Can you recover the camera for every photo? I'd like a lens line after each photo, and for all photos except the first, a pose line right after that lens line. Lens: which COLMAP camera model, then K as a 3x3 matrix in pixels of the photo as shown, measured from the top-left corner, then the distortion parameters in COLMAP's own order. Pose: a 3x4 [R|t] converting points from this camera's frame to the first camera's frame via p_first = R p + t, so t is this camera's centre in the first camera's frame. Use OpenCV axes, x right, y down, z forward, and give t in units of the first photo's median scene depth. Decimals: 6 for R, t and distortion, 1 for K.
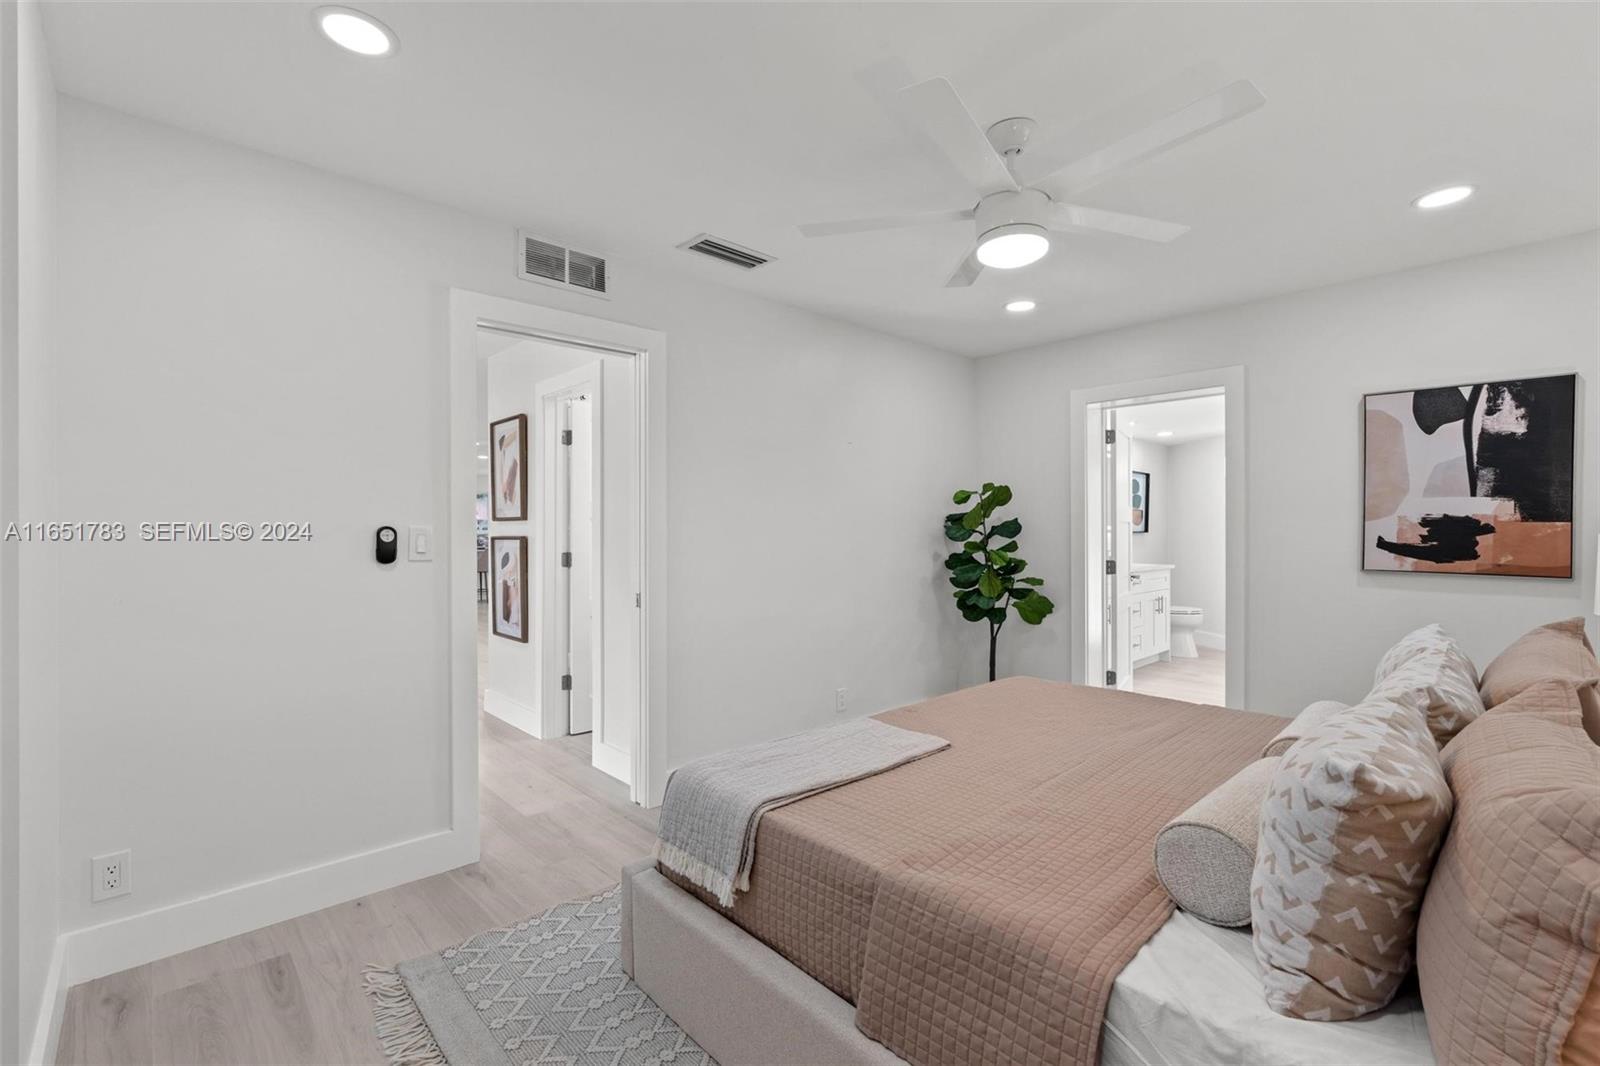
lens RADIAL K [[722.0, 0, 796.6], [0, 722.0, 529.5], [0, 0, 1]] dist [-0.000114, -0.000349]
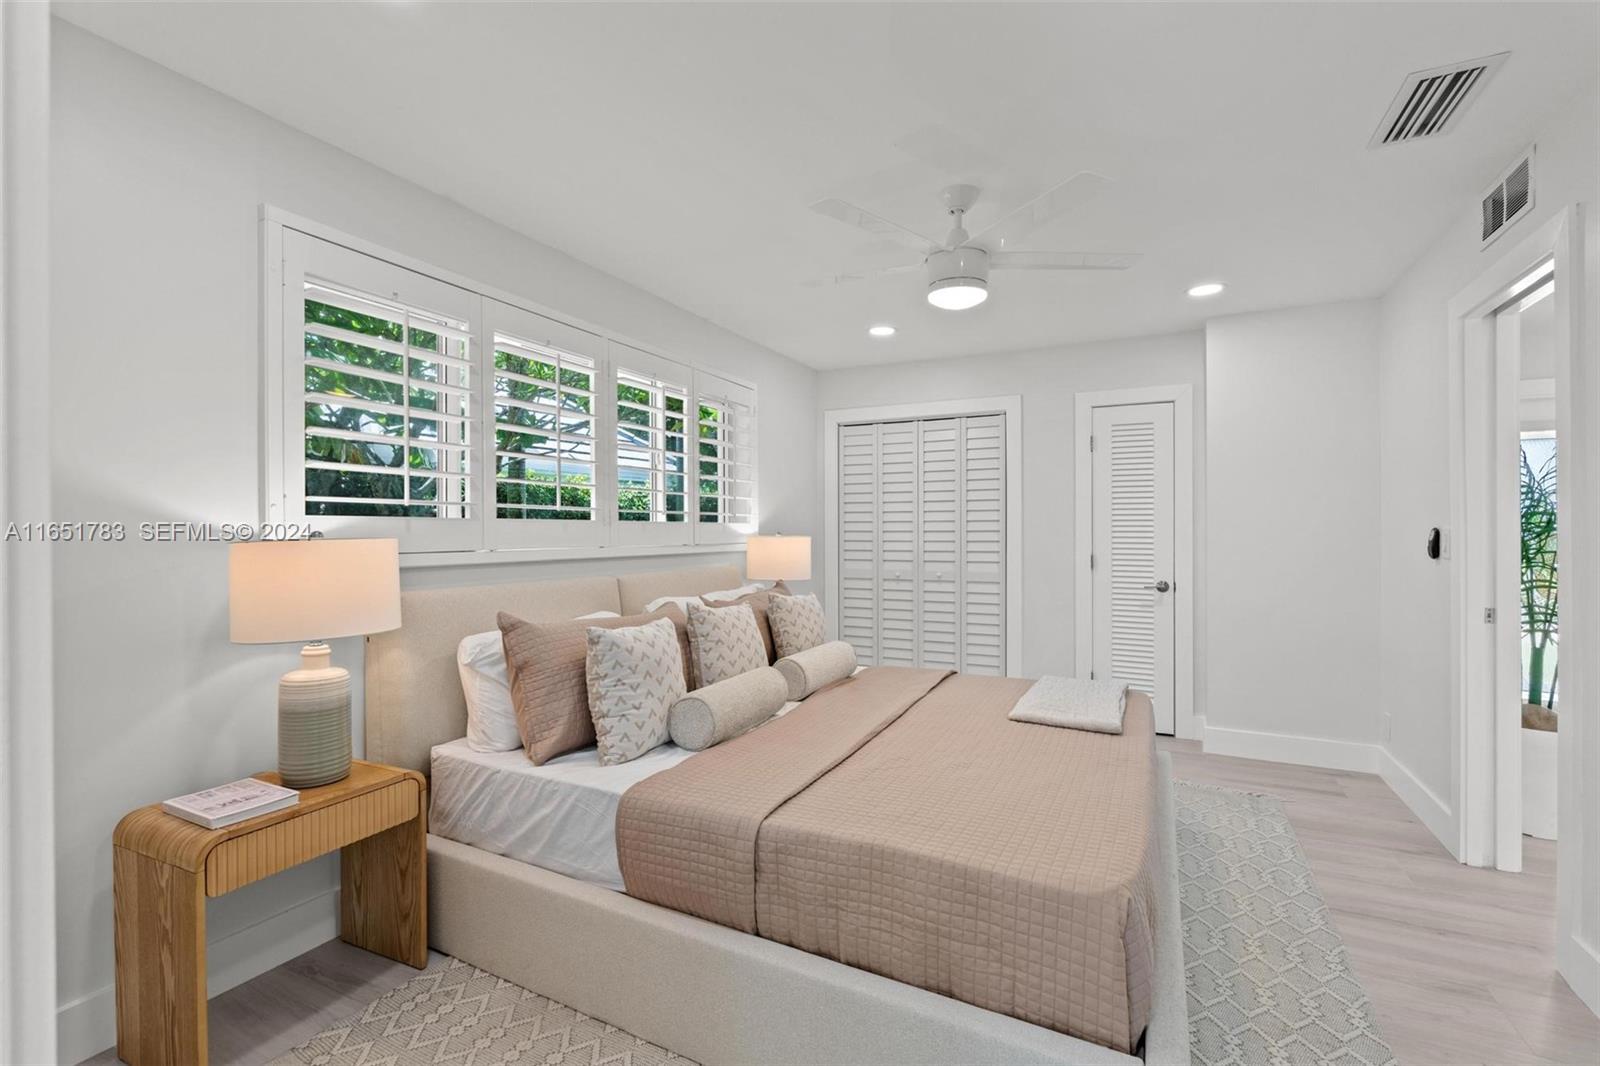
lens RADIAL K [[722.0, 0, 796.6], [0, 722.0, 529.5], [0, 0, 1]] dist [-0.000114, -0.000349]
pose [[-0.940961, 0.000108, -0.338515, 1.090274], [-0.000365, 0.999999, 0.001335, -0.002966], [0.338515, 0.001380, -0.940960, 2.339225]]
